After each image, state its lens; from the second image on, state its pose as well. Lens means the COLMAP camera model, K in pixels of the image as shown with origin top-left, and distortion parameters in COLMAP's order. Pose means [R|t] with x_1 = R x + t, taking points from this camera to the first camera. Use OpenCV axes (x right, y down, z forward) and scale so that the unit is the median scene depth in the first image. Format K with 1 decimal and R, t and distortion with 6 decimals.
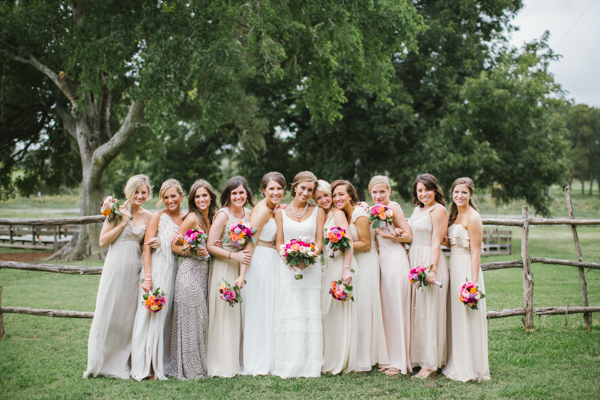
lens RADIAL K [[862.5, 0, 300.0], [0, 862.5, 200.0], [0, 0, 1]] dist [-0.184277, 0.338448]
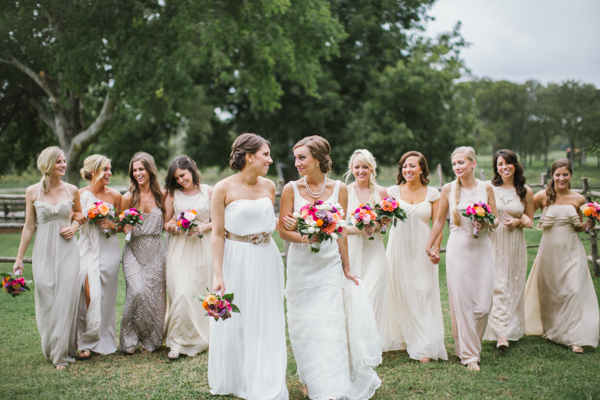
lens RADIAL K [[862.5, 0, 300.0], [0, 862.5, 200.0], [0, 0, 1]] dist [-0.184277, 0.338448]
pose [[0.996926, -0.020326, 0.075660, -0.009833], [0.018093, 0.999384, 0.030085, -0.001119], [-0.076225, -0.028623, 0.996680, -0.132594]]
